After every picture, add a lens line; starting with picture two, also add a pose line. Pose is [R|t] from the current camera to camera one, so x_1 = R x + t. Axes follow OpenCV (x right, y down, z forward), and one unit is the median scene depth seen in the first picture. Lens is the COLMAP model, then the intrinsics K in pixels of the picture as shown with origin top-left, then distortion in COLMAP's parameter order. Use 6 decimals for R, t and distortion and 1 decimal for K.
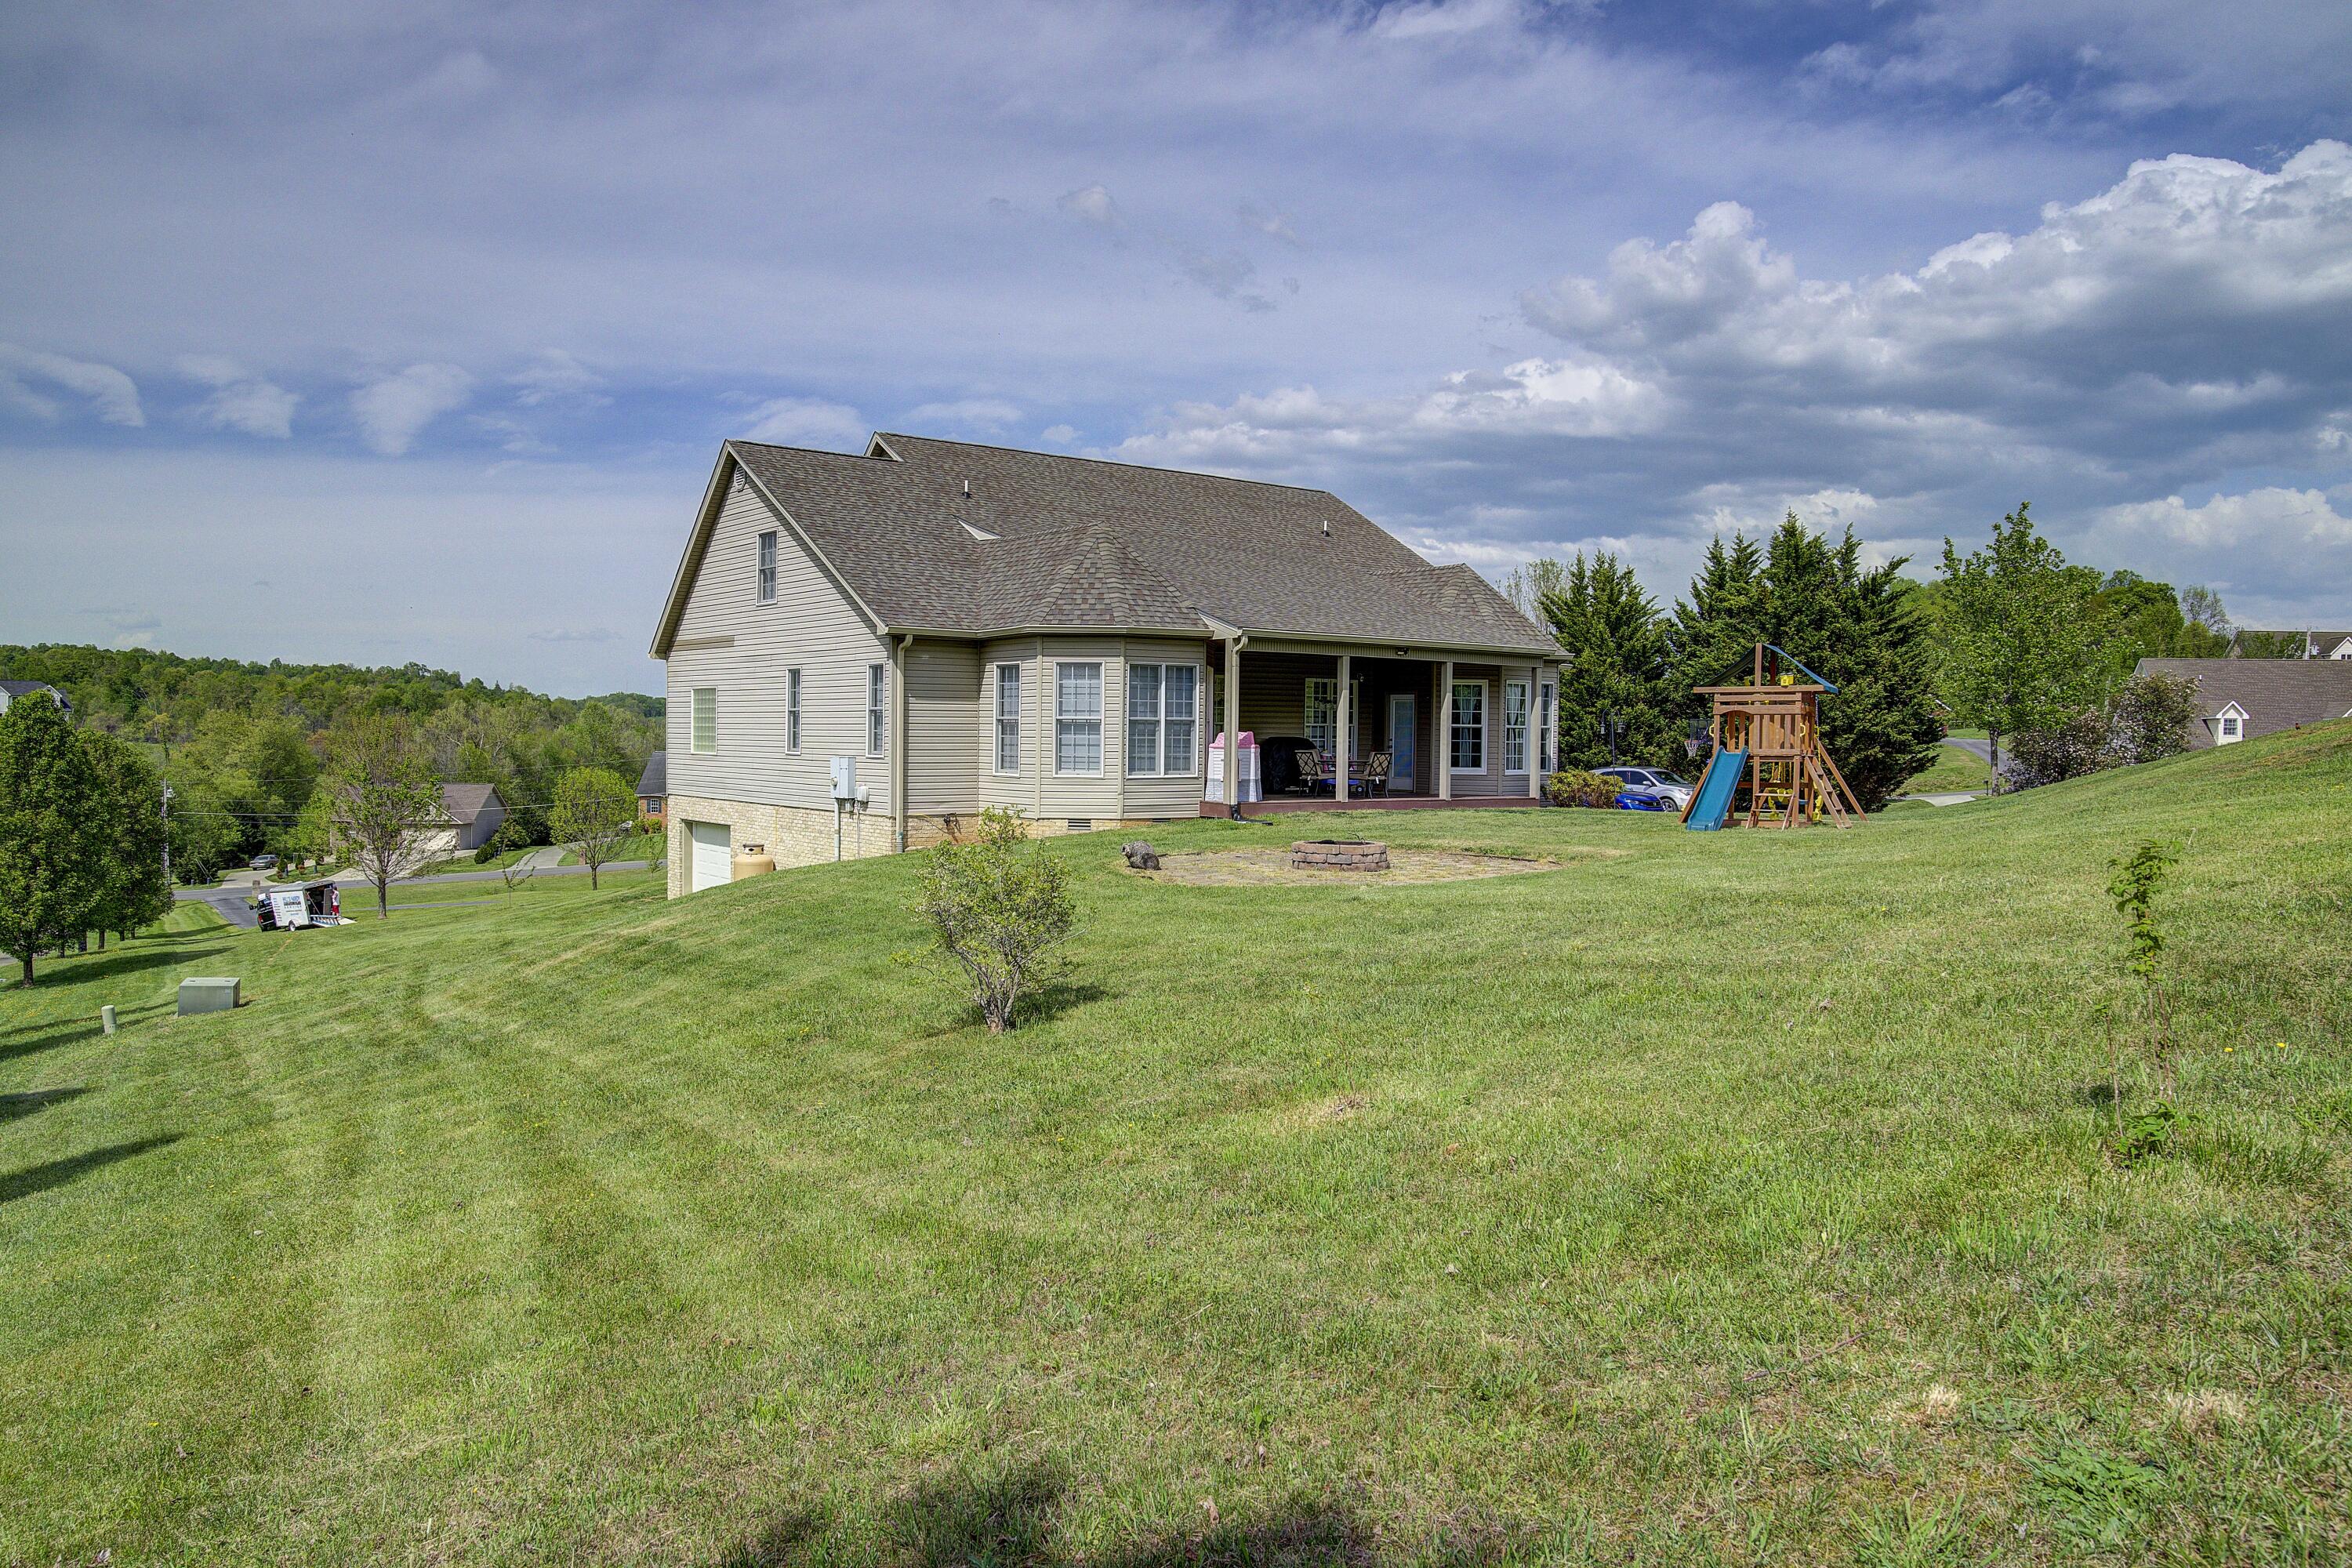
lens RADIAL K [[1672.6, 0, 1176.0], [0, 1672.6, 784.0], [0, 0, 1]] dist [-0.151794, 0.132404]
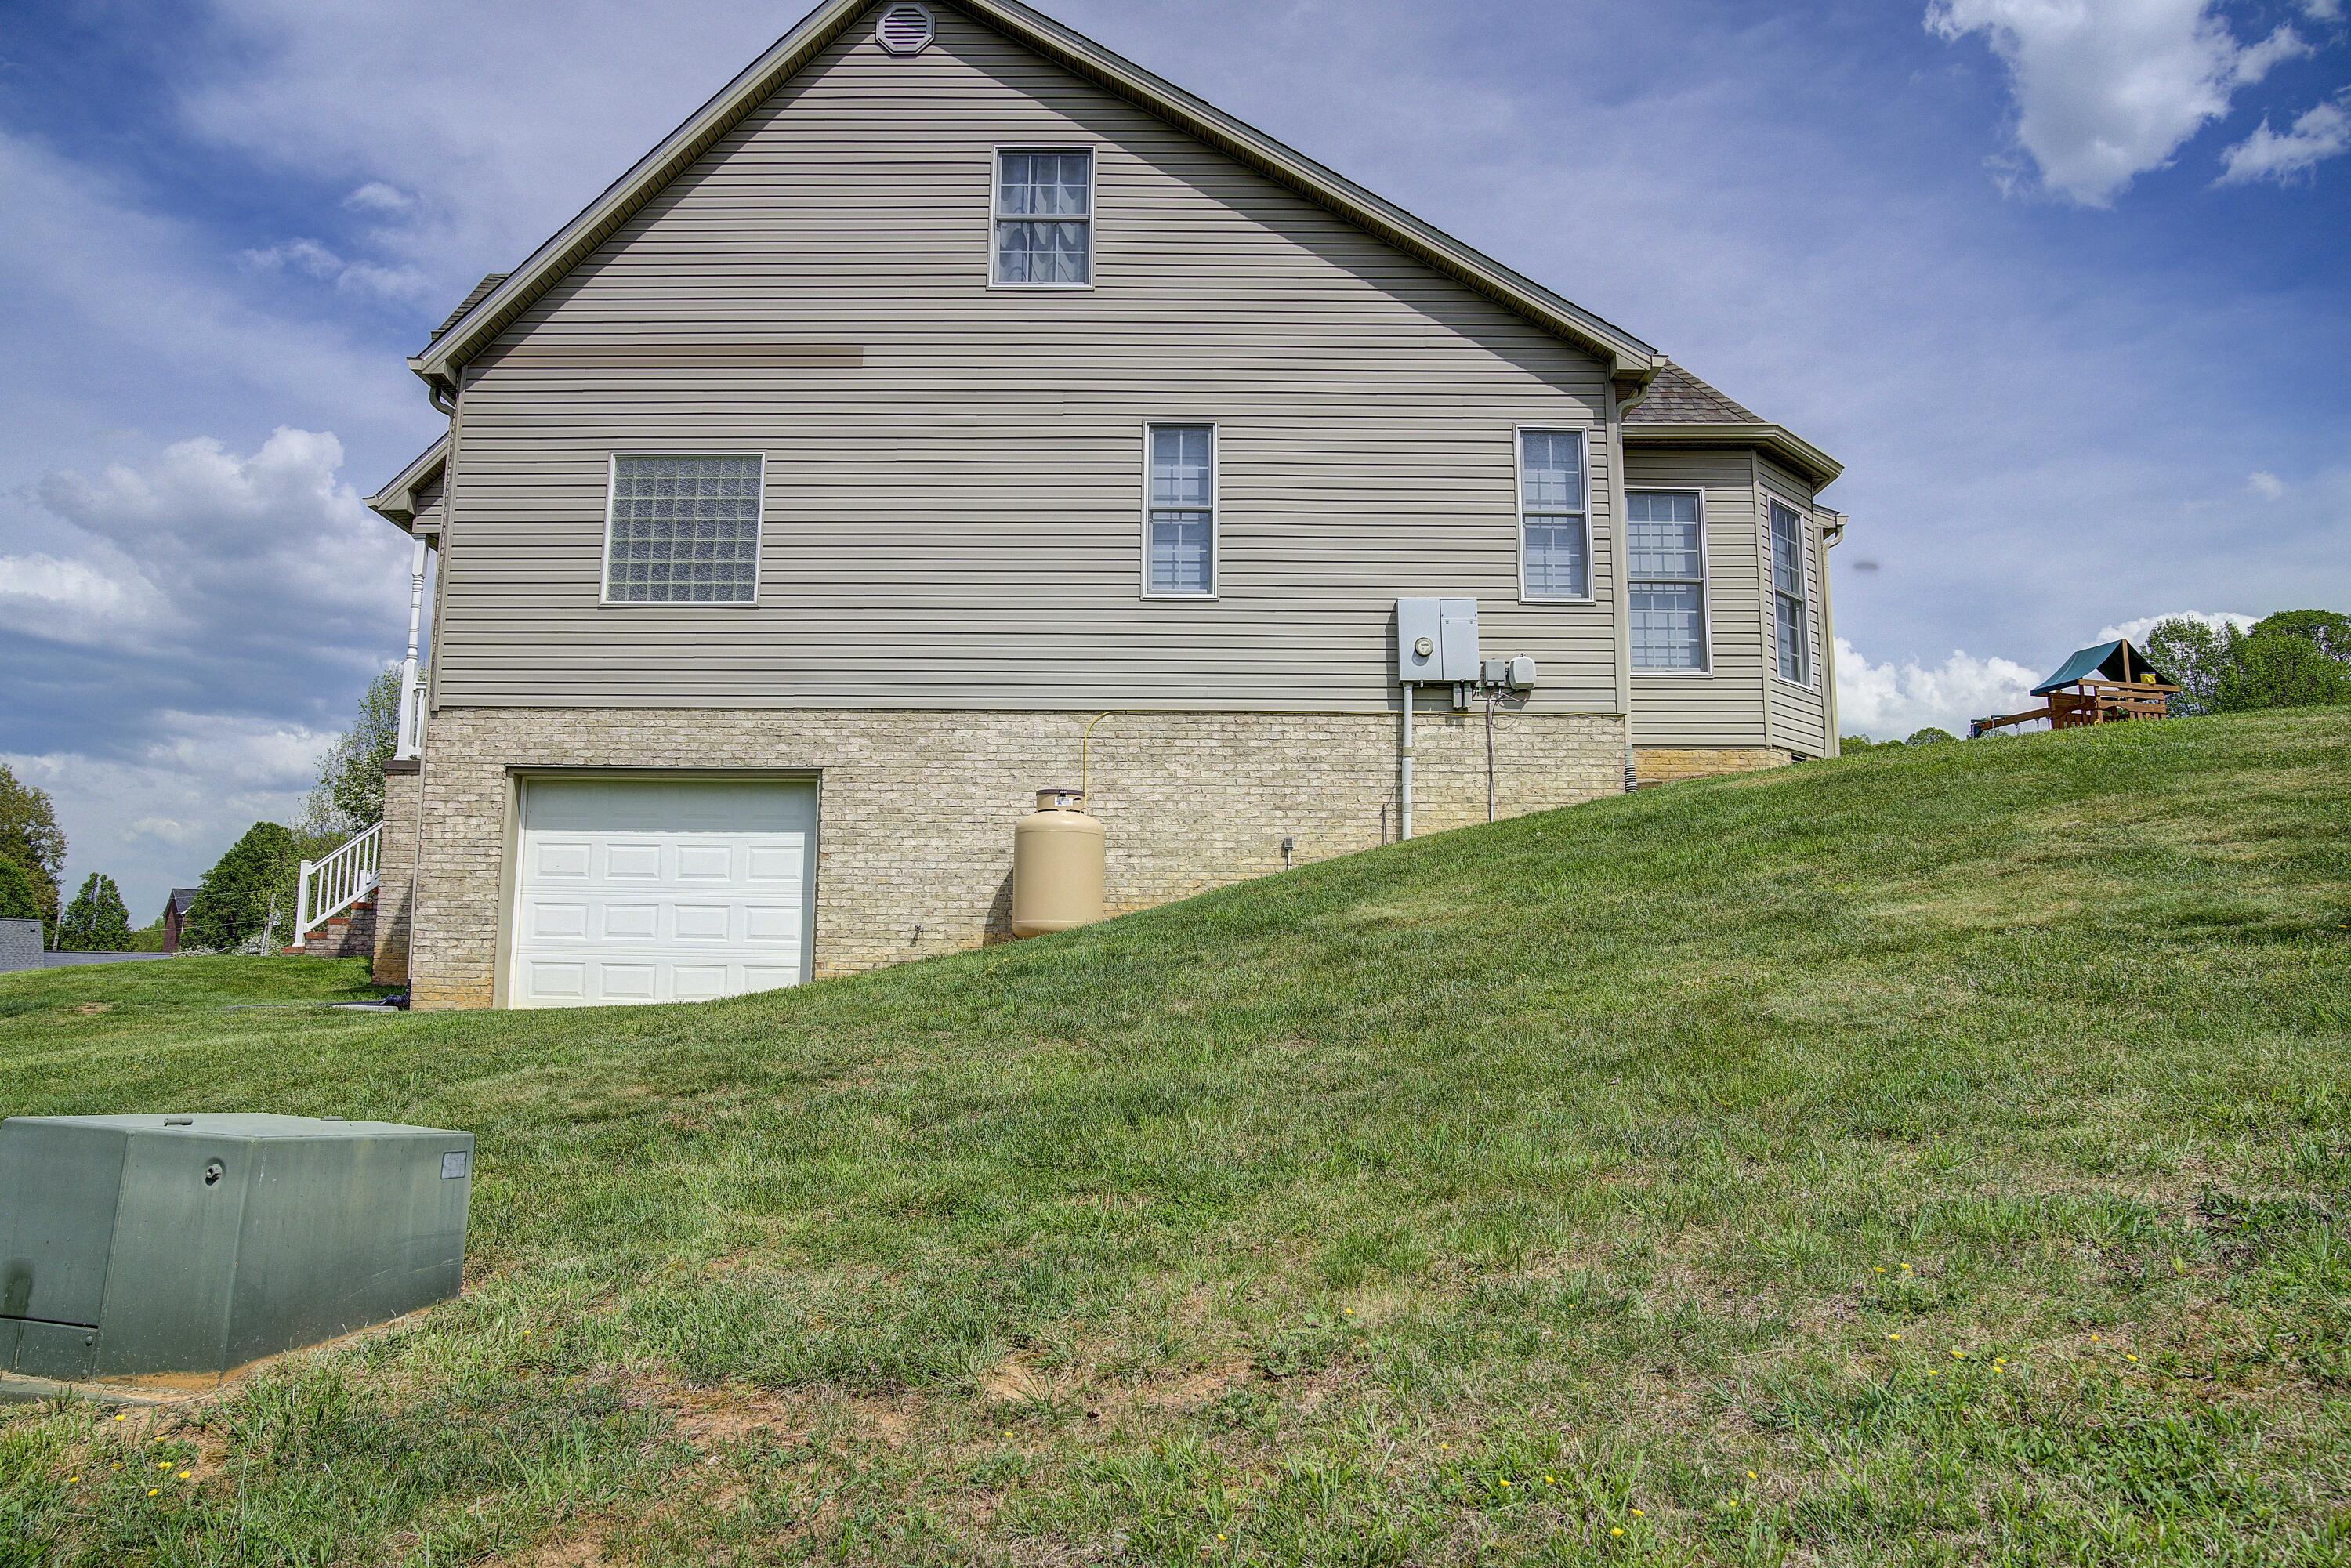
lens RADIAL K [[1543.7, 0, 1175.5], [0, 1543.7, 784.0], [0, 0, 1]] dist [-0.112980, 0.099239]
pose [[0.618047, 0.100596, 0.779678, -0.610918], [0.021482, 0.989248, -0.144664, 0.104237], [-0.785847, 0.106158, 0.609241, 0.805965]]
